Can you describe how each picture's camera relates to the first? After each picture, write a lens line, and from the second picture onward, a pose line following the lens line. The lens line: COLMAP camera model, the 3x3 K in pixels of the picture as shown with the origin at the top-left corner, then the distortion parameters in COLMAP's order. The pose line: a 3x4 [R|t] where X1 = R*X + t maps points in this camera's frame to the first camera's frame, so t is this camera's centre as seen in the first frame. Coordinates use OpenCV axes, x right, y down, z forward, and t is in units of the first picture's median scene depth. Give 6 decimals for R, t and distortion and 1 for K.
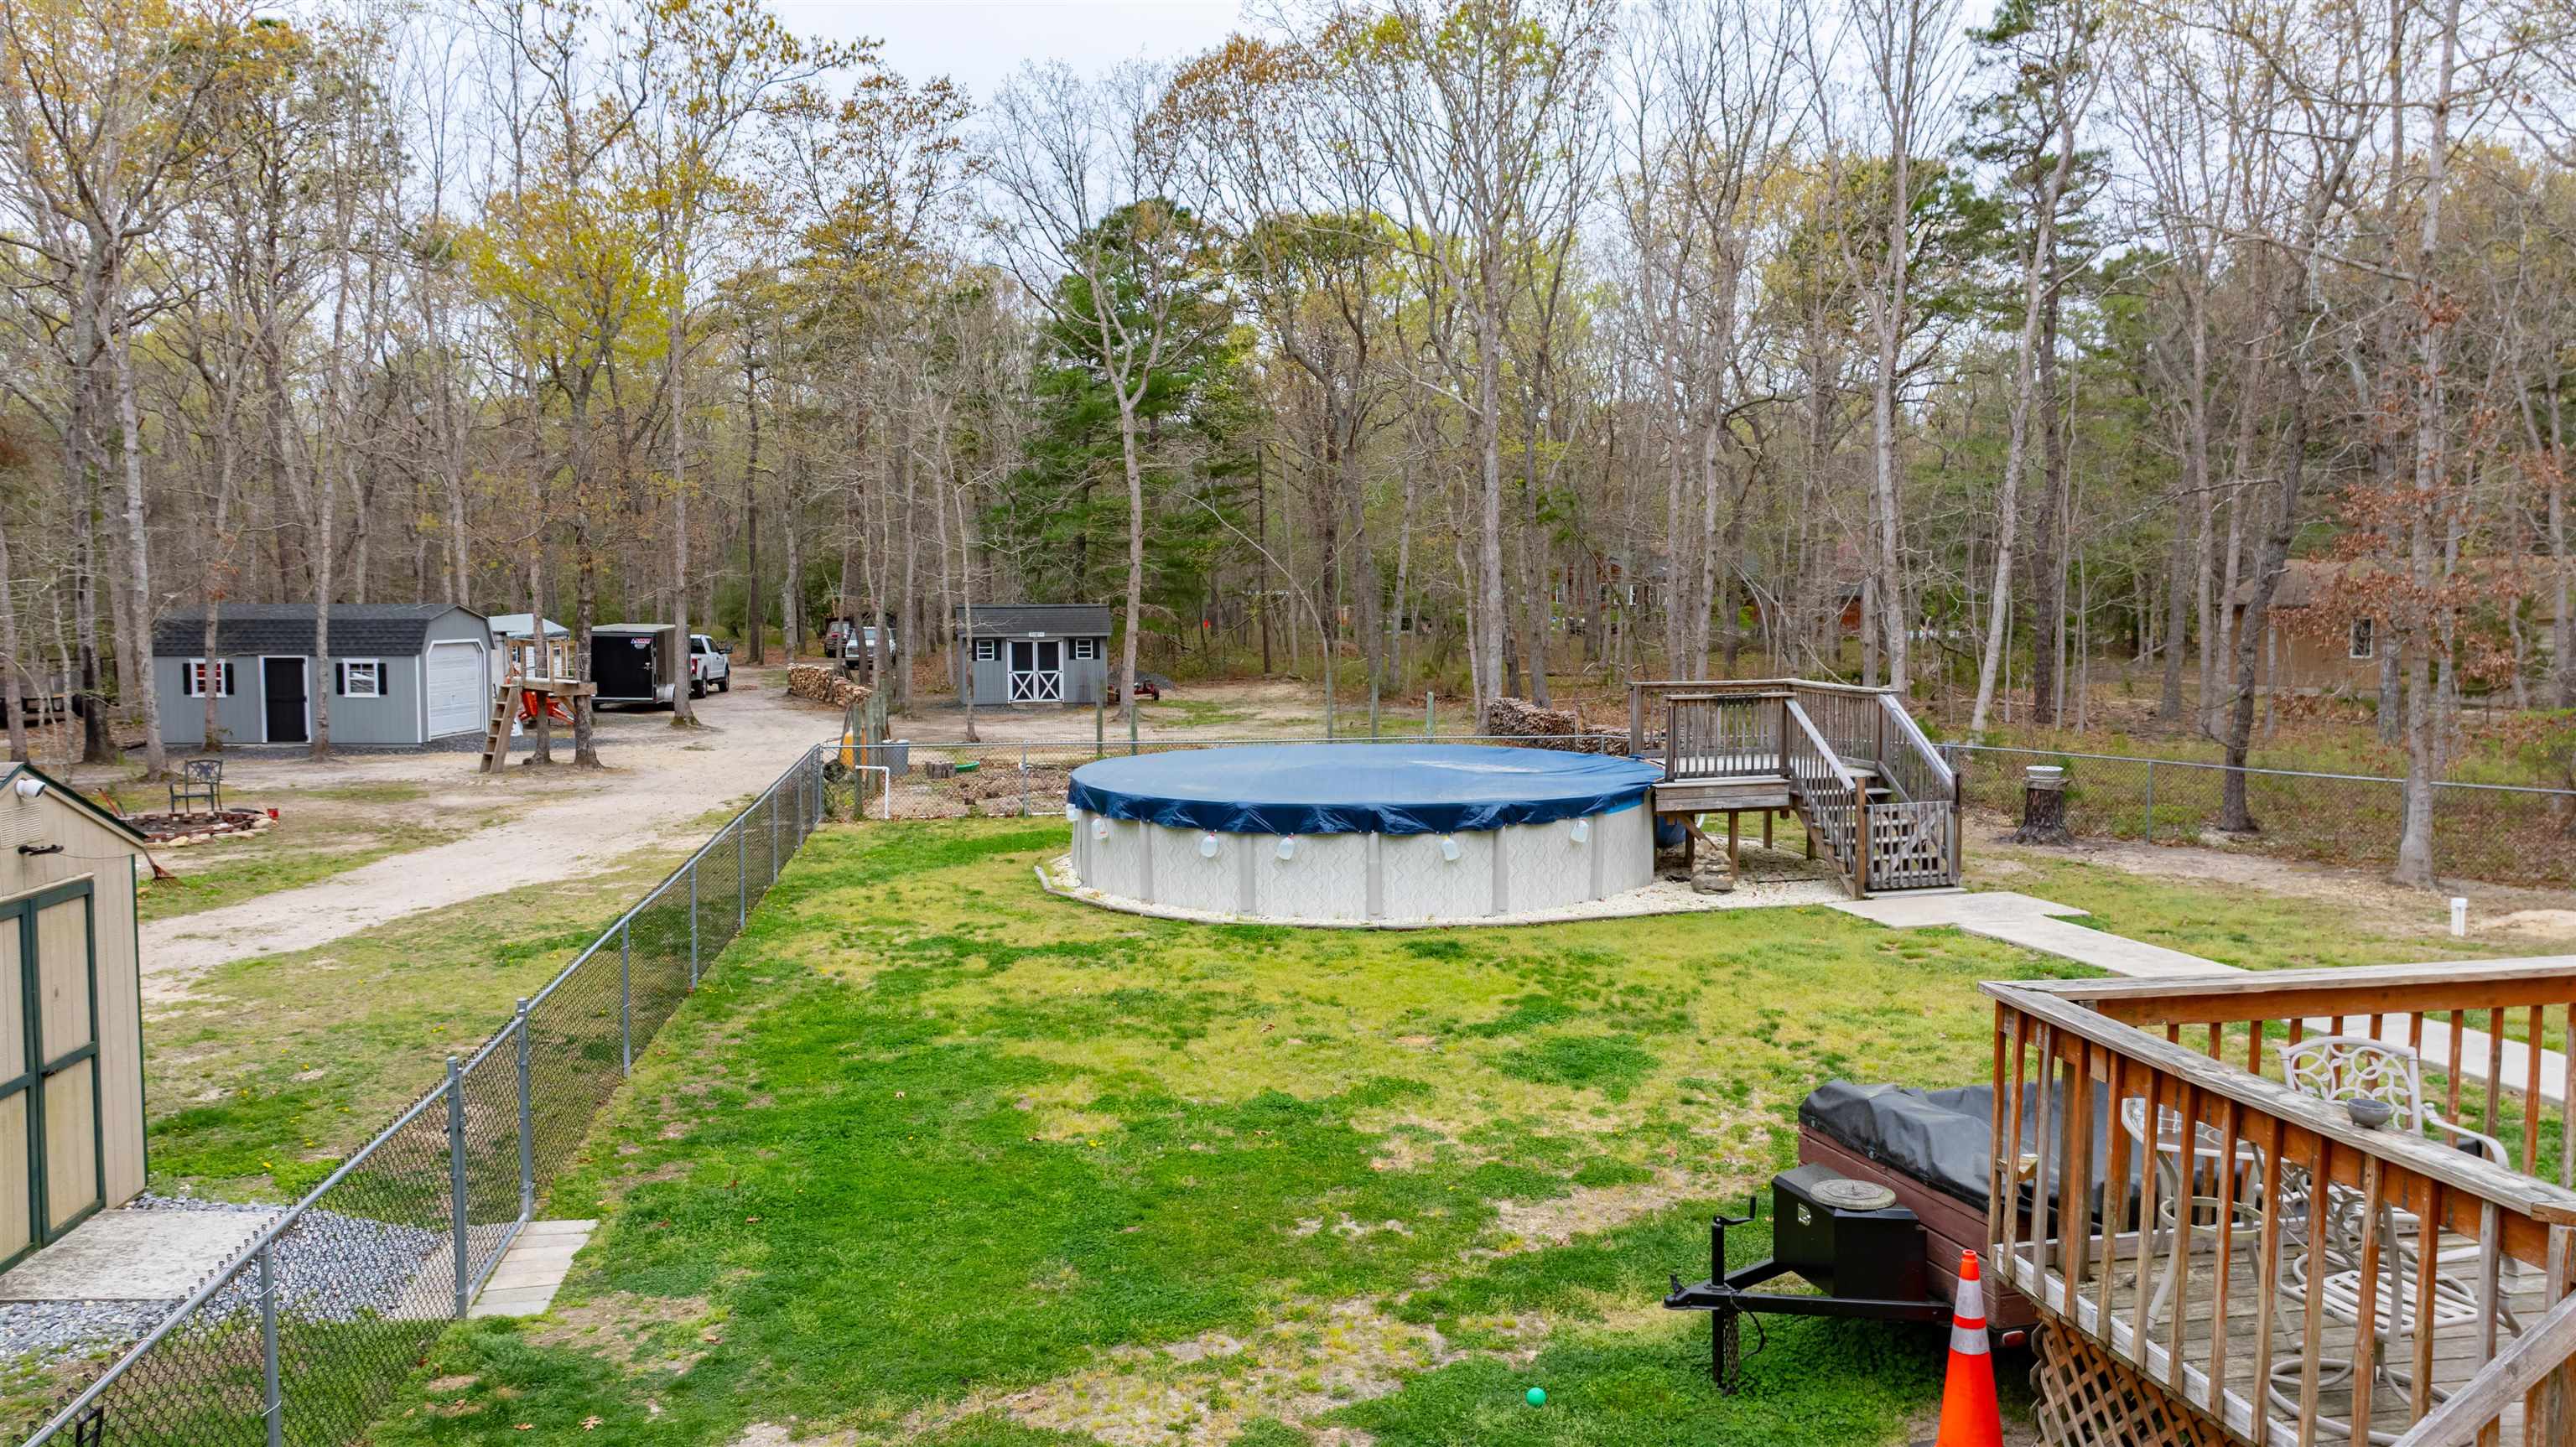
lens RADIAL K [[1858.7, 0, 1289.7], [0, 1858.7, 715.9], [0, 0, 1]] dist [-0.013732, 0.004178]
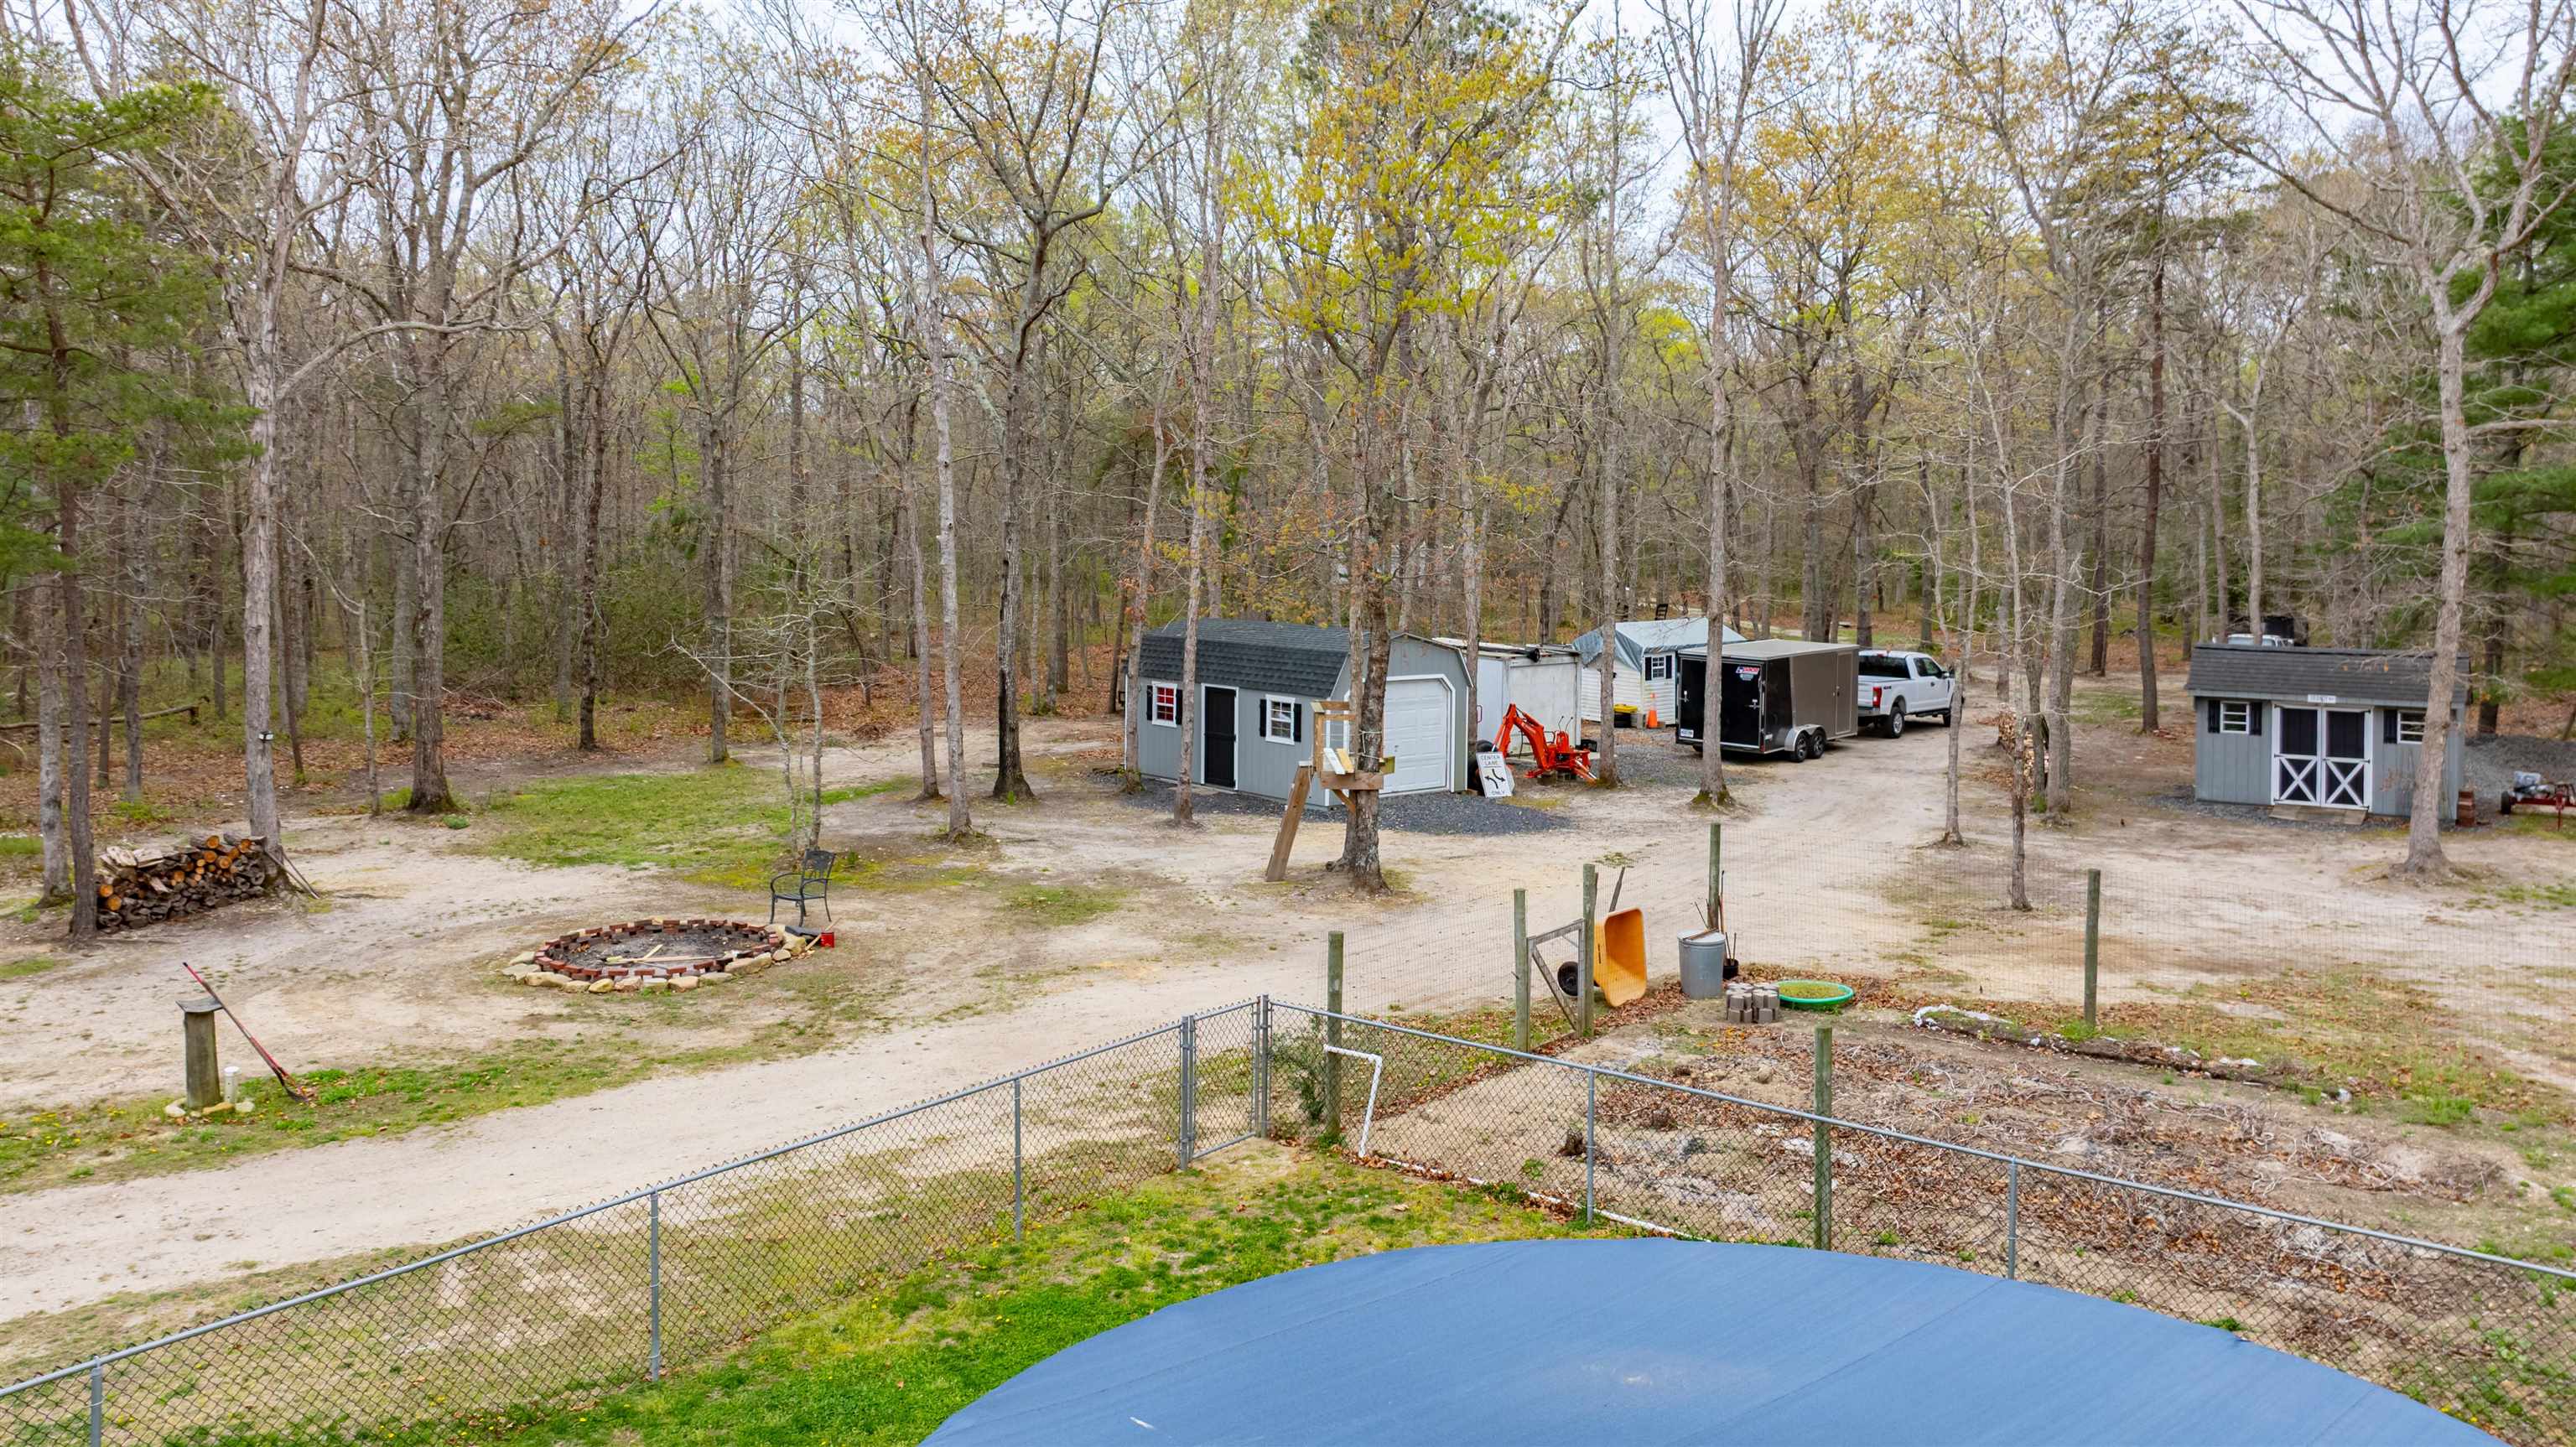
lens RADIAL K [[1858.7, 0, 1284.8], [0, 1858.7, 695.7], [0, 0, 1]] dist [-0.013732, 0.004178]
pose [[0.672290, 0.079217, -0.736037, 0.091546], [-0.061422, 0.996799, 0.051180, -0.059920], [0.737736, 0.010802, 0.675003, 0.356002]]
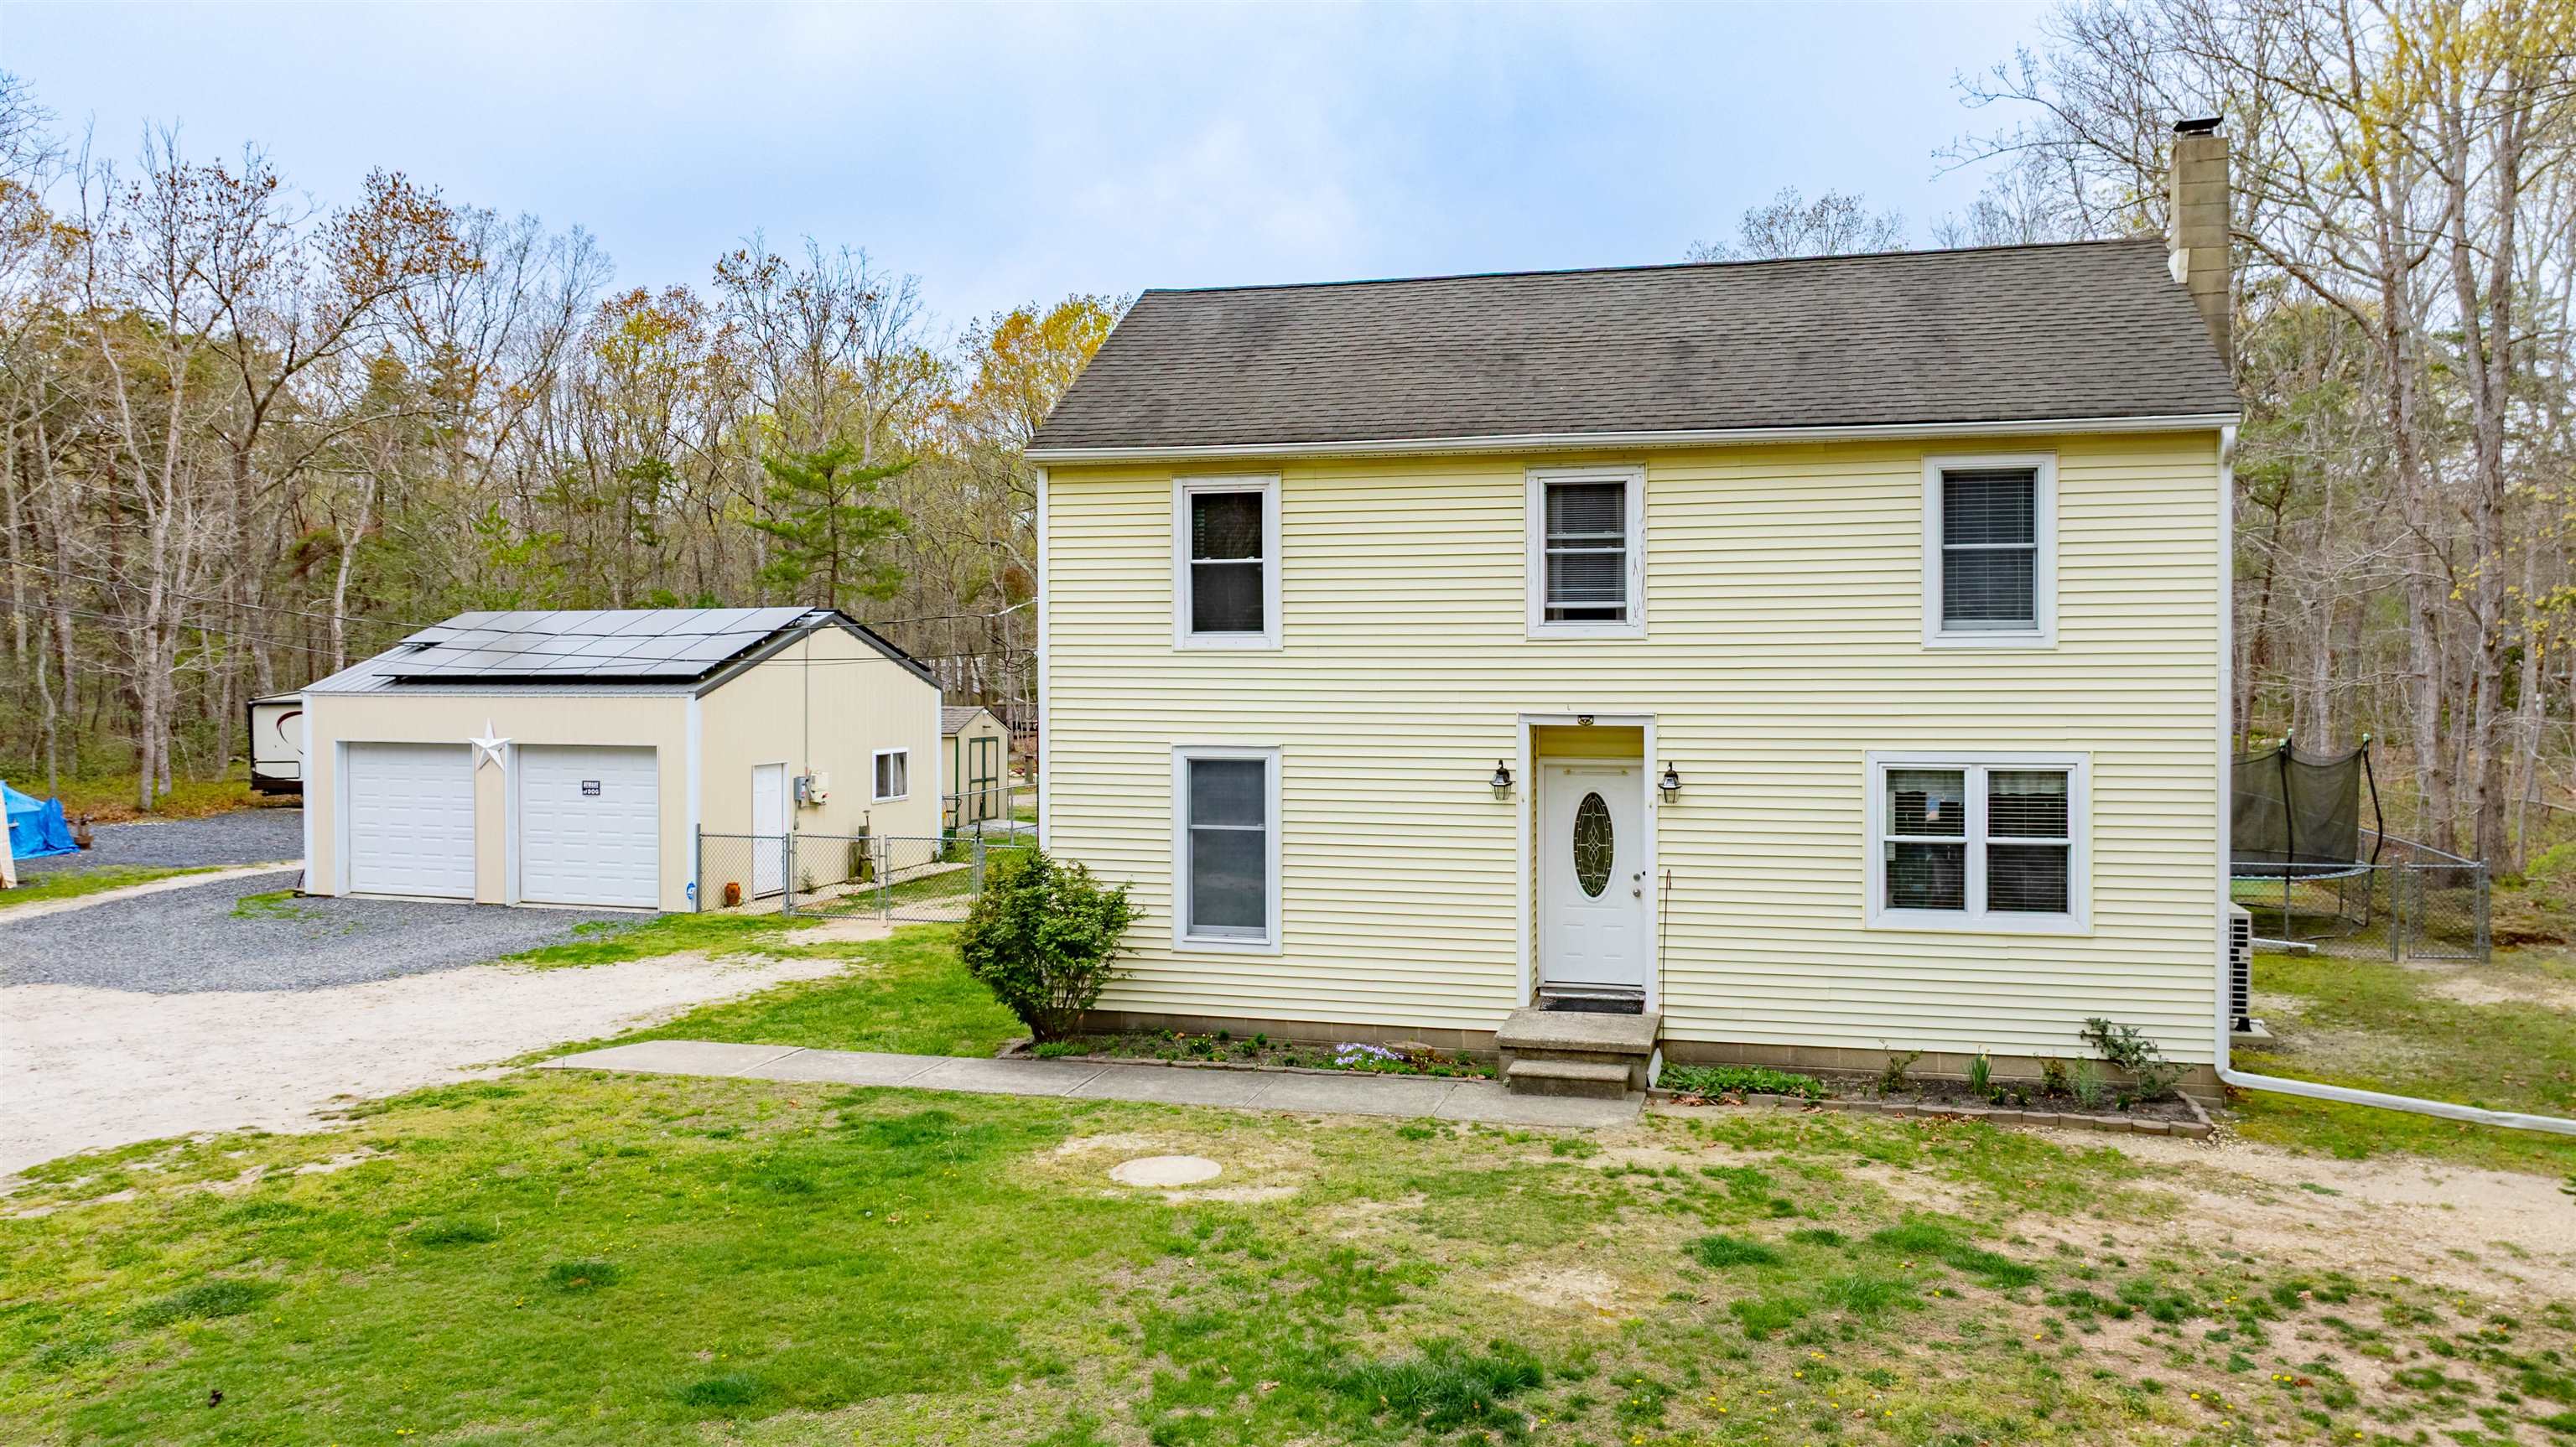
lens RADIAL K [[1858.7, 0, 1318.8], [0, 1858.7, 679.6], [0, 0, 1]] dist [-0.013732, 0.004178]
pose [[0.898378, 0.005337, -0.439190, 0.356669], [-0.030371, 0.998288, -0.049993, 0.028782], [0.438171, 0.058252, 0.897002, -0.473619]]
